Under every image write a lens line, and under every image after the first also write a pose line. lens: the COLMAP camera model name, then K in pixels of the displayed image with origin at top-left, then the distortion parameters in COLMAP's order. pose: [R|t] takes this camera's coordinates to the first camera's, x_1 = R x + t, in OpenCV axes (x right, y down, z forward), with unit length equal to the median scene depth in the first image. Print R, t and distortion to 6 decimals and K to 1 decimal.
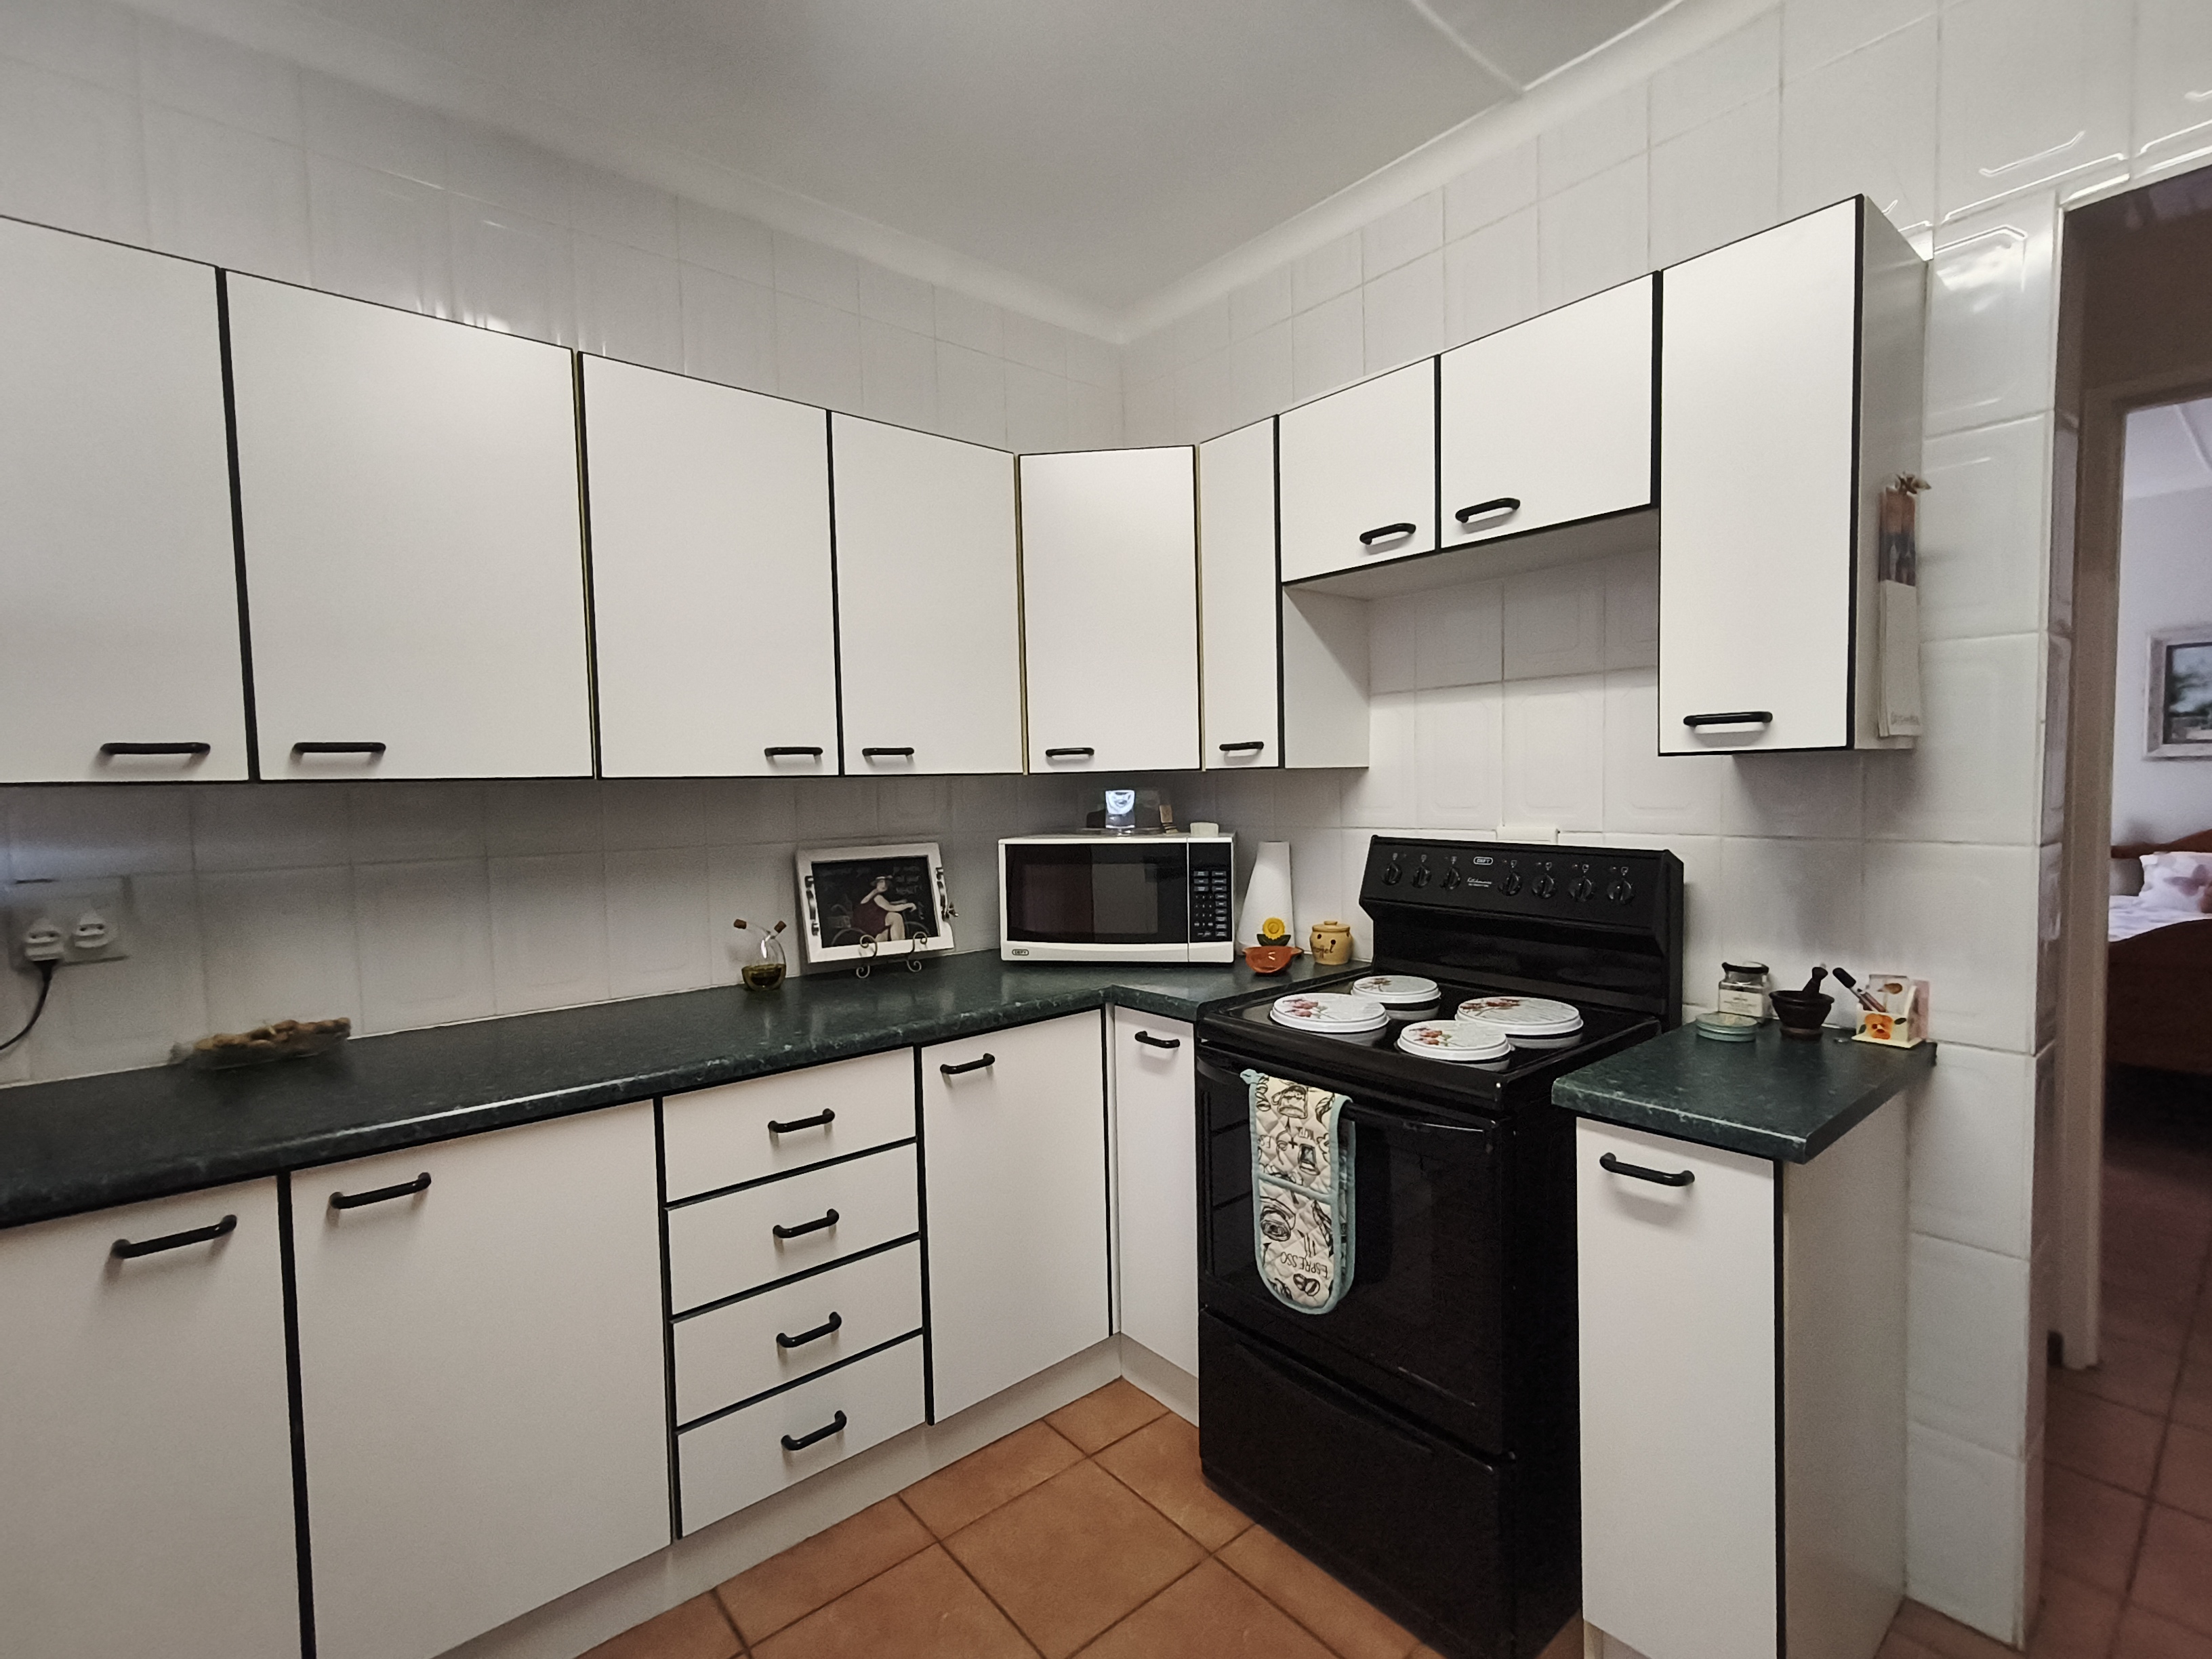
lens RADIAL K [[1032.2, 0, 1114.8], [0, 1032.2, 834.3], [0, 0, 1]] dist [0.001333, 0.002970]
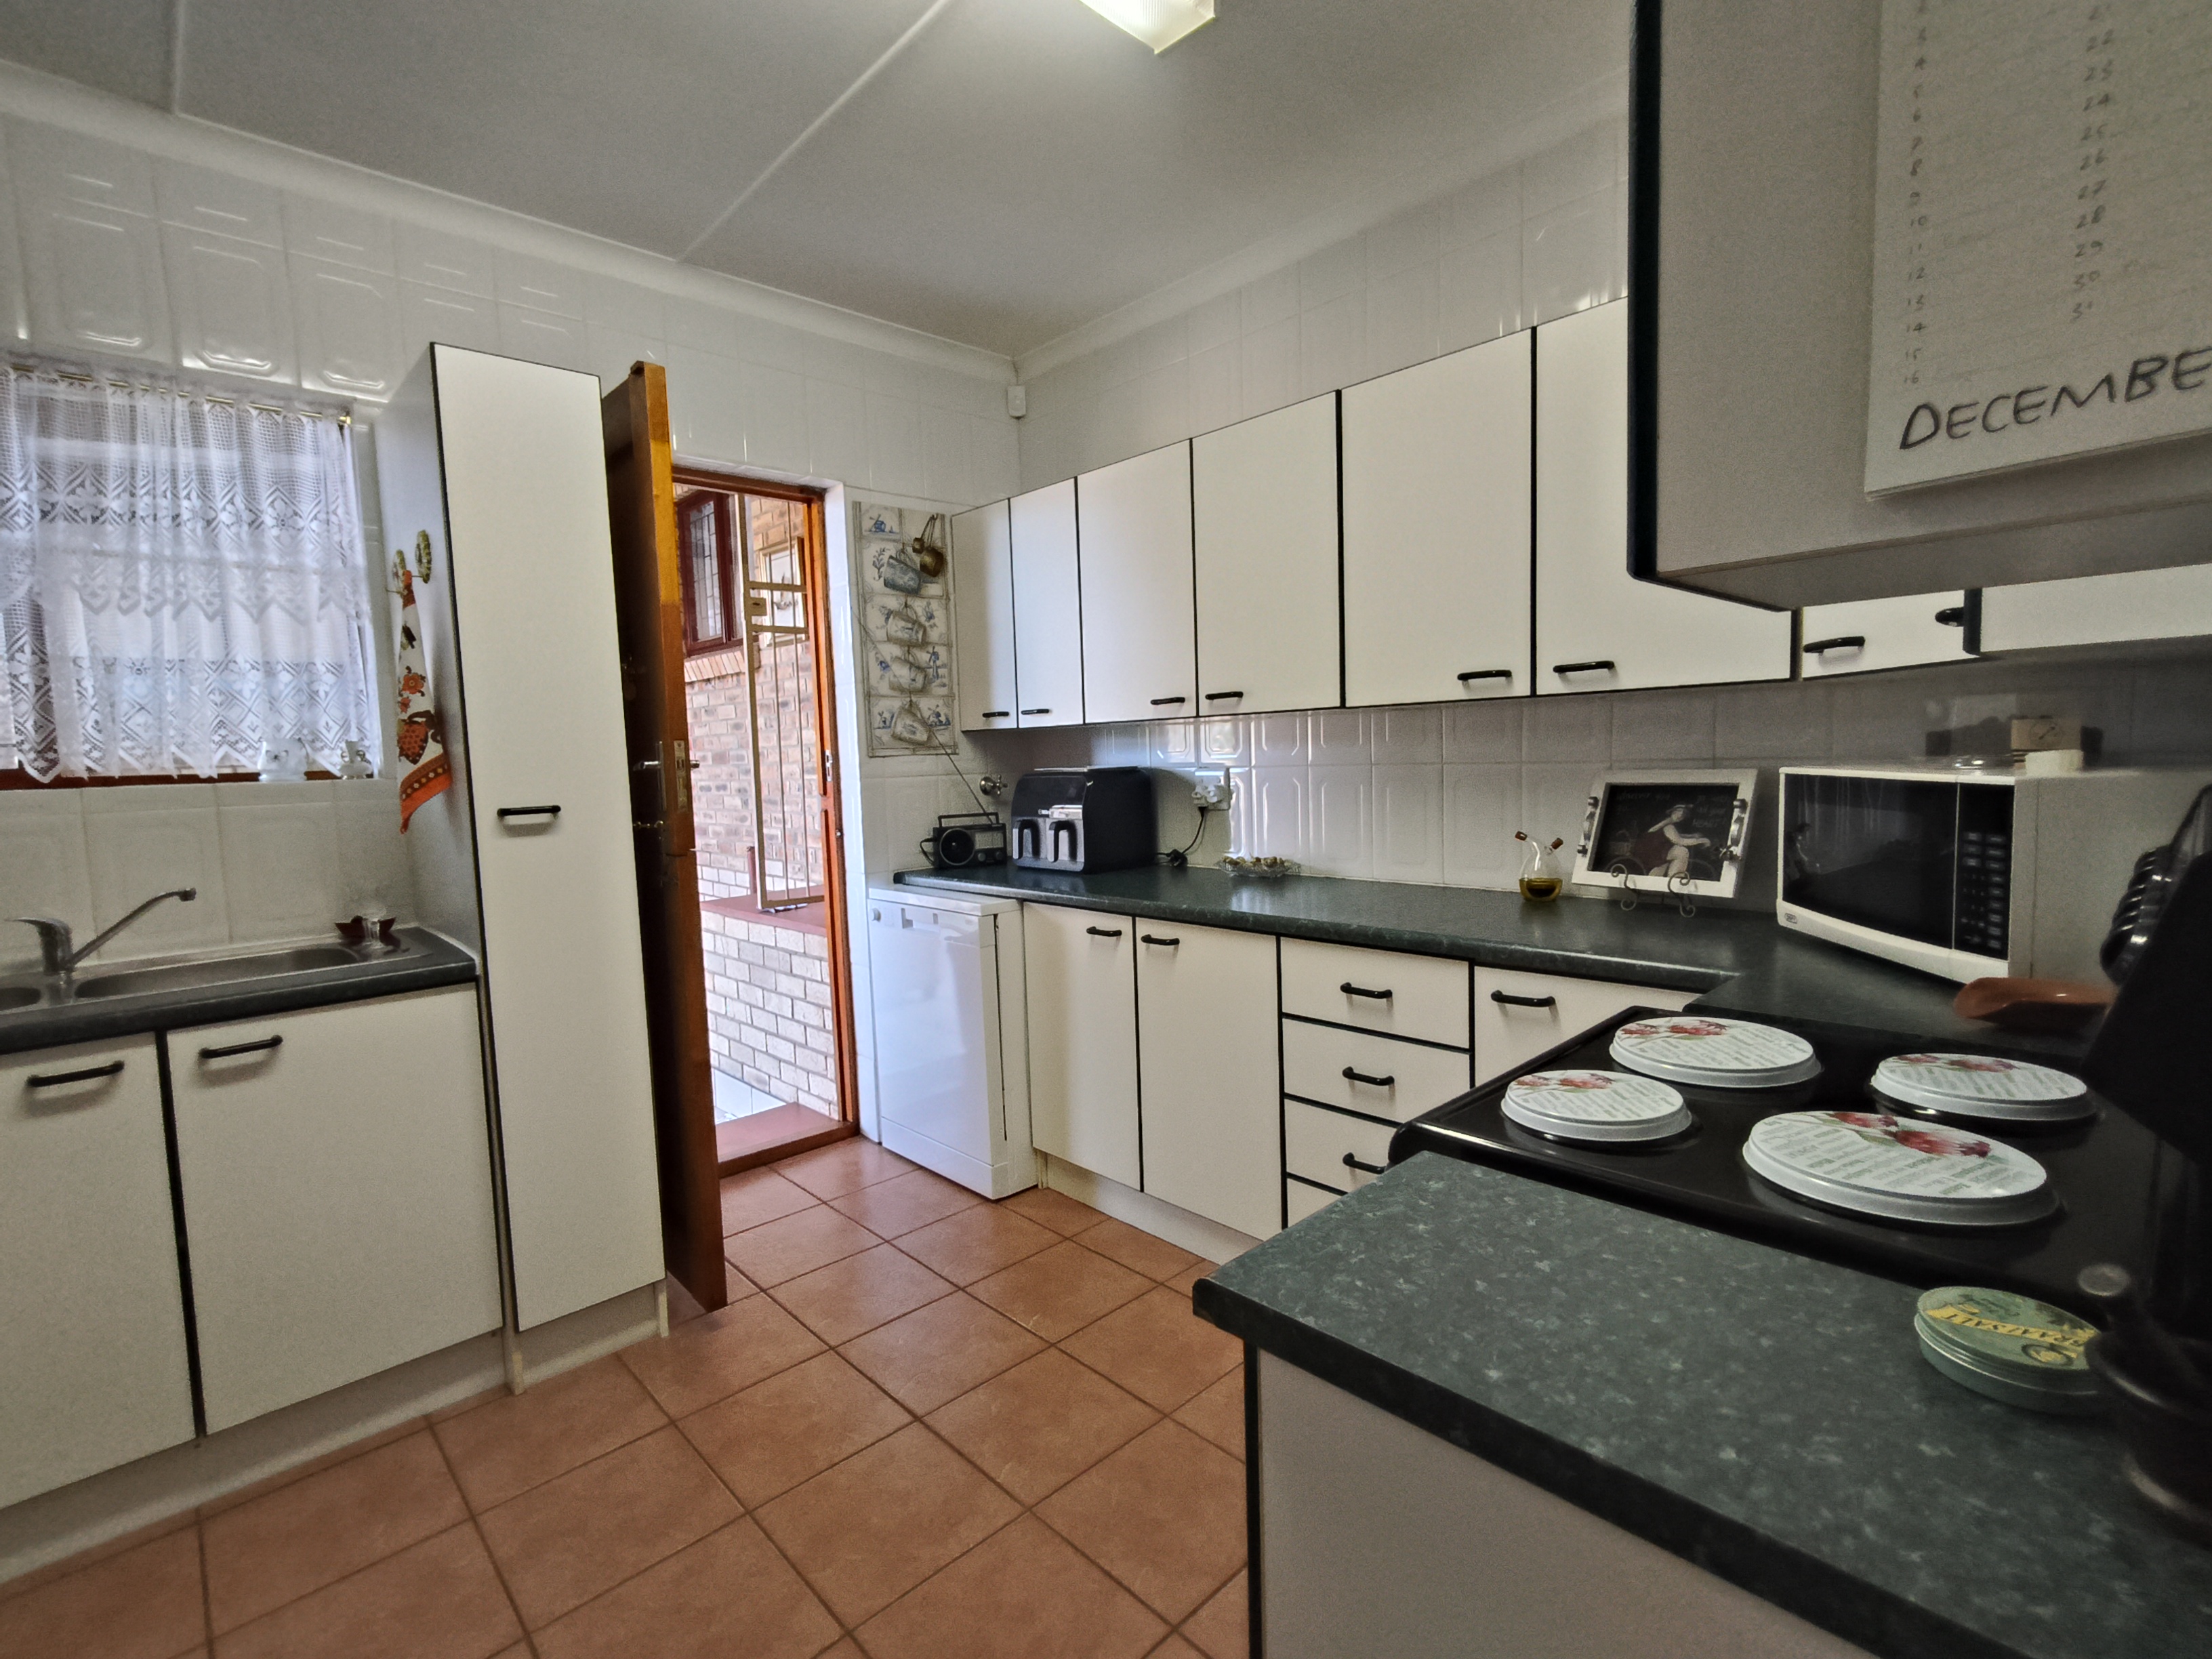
lens RADIAL K [[1032.2, 0, 1107.4], [0, 1032.2, 825.2], [0, 0, 1]] dist [0.001333, 0.002970]
pose [[0.056753, 0.091885, -0.994151, 0.690999], [-0.019612, 0.995666, 0.090906, -0.013735], [0.998196, 0.014338, 0.058309, 0.504163]]
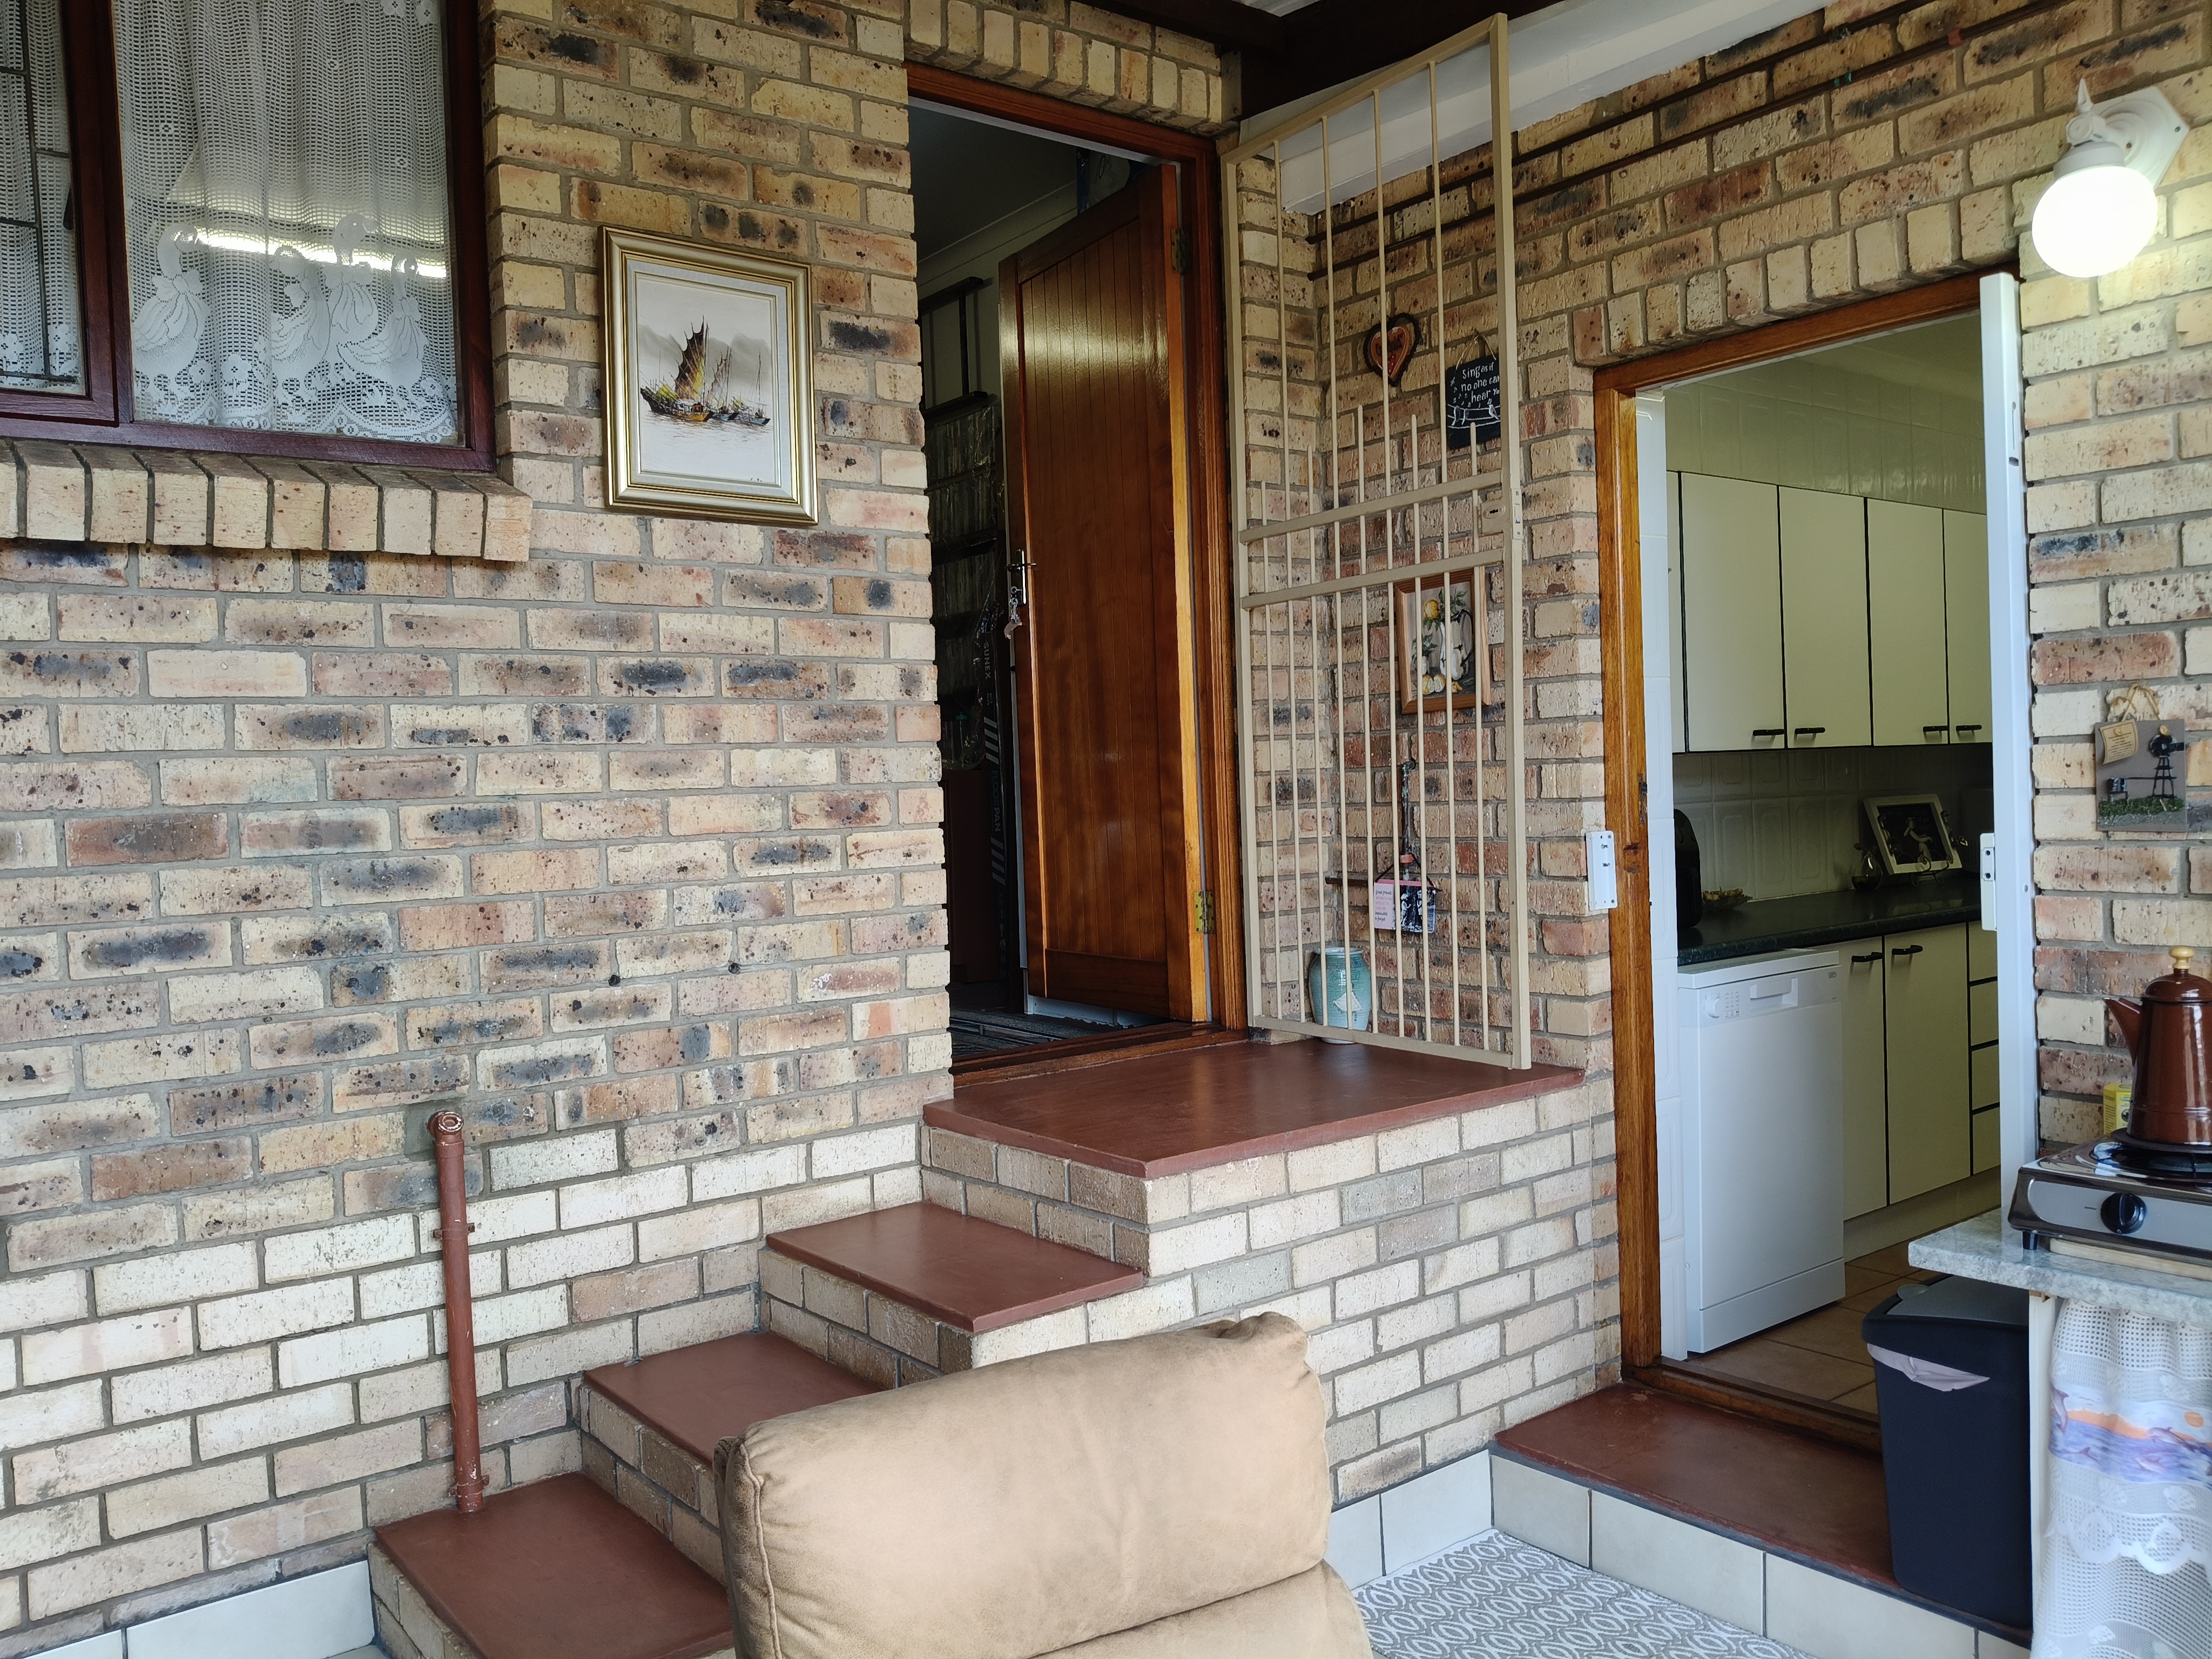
lens RADIAL K [[1686.0, 0, 1109.0], [0, 1686.0, 848.2], [0, 0, 1]] dist [0.055531, -0.125825]
pose [[0.998668, -0.014827, -0.049426, -1.320825], [0.014173, 0.999807, -0.013573, 0.107964], [0.049618, 0.012854, 0.998686, -1.493702]]
